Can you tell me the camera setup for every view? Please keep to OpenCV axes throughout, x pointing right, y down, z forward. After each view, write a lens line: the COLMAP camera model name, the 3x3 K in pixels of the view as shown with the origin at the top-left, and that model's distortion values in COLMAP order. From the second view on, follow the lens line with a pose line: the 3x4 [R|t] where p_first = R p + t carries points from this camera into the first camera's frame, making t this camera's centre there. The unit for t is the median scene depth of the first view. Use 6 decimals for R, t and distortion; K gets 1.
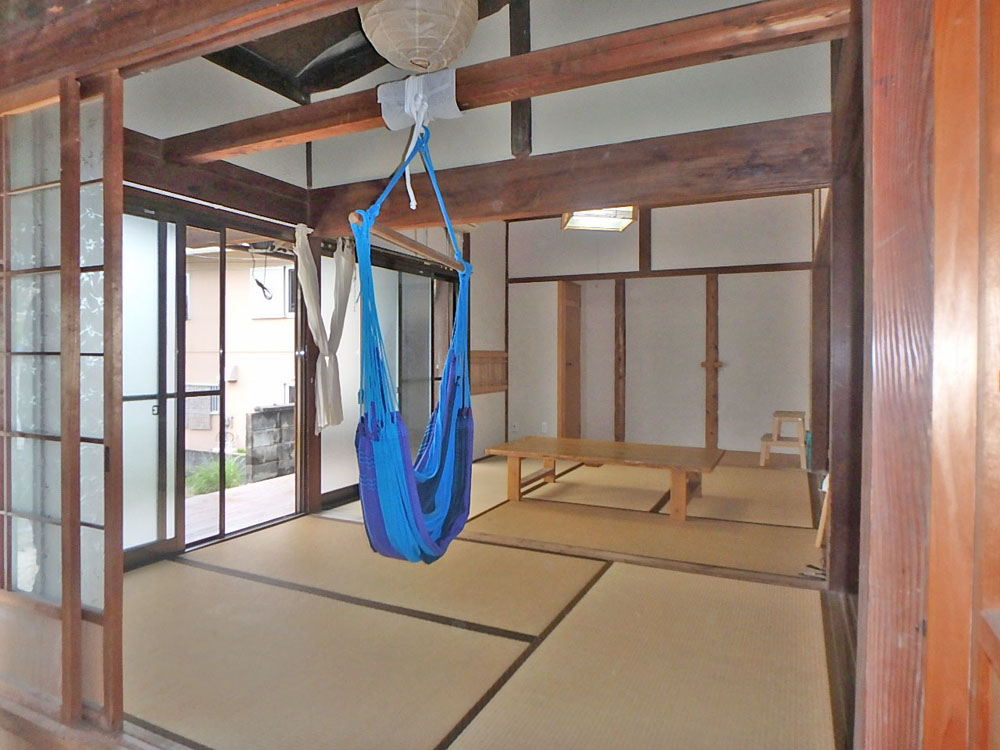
lens RADIAL K [[644.0, 0, 499.1], [0, 644.0, 367.5], [0, 0, 1]] dist [-0.038880, 0.000896]
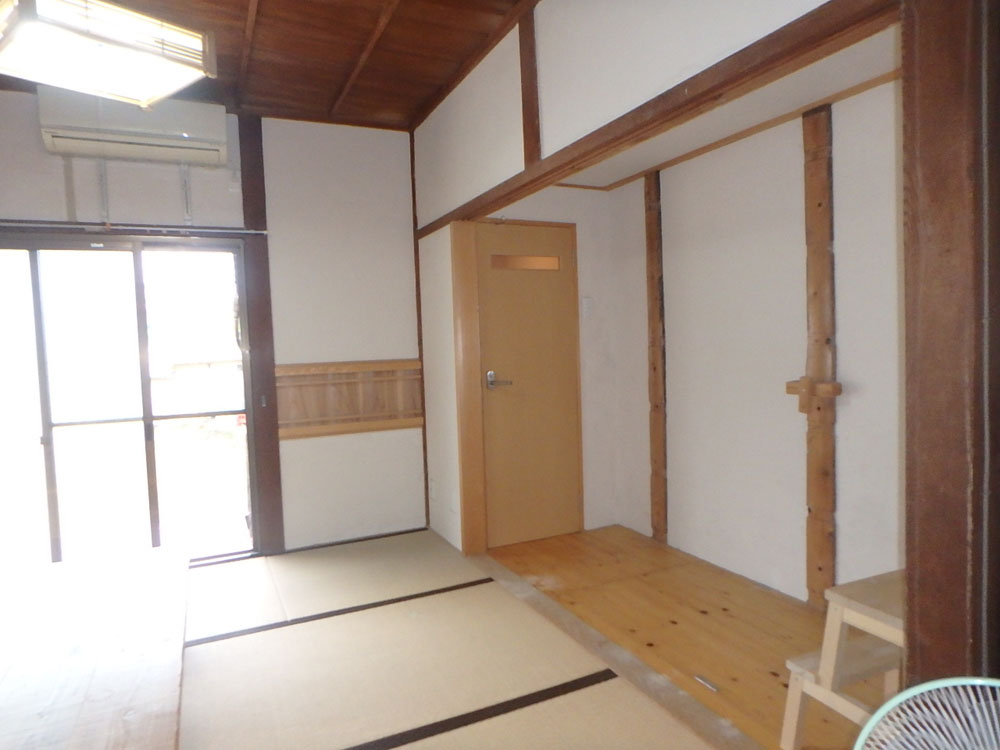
lens RADIAL K [[620.2, 0, 500.0], [0, 620.2, 375.0], [0, 0, 1]] dist [0.000749, 0.000372]
pose [[0.766313, 0.006756, -0.642432, 0.426471], [0.022782, 0.999030, 0.037681, -0.030026], [0.642064, -0.043511, 0.765415, 0.617069]]
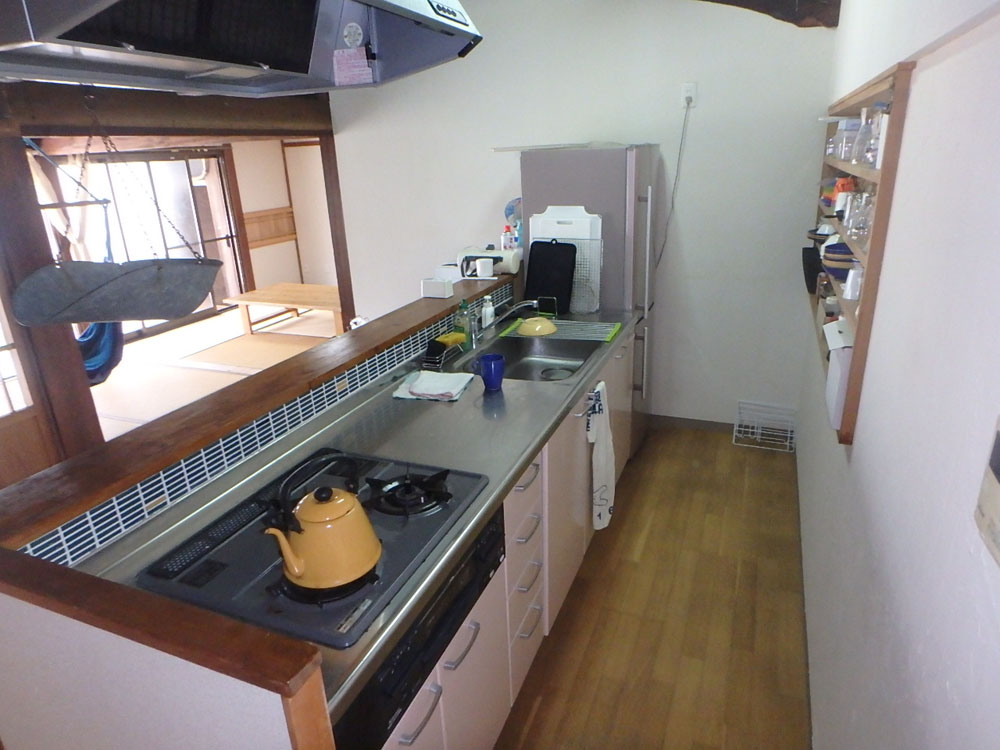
lens RADIAL K [[620.2, 0, 500.0], [0, 620.2, 375.0], [0, 0, 1]] dist [0.000749, 0.000372]
pose [[0.998716, -0.045651, 0.021959, 0.367498], [0.036122, 0.945676, 0.323099, -0.088698], [-0.035516, -0.321891, 0.946110, -0.230559]]
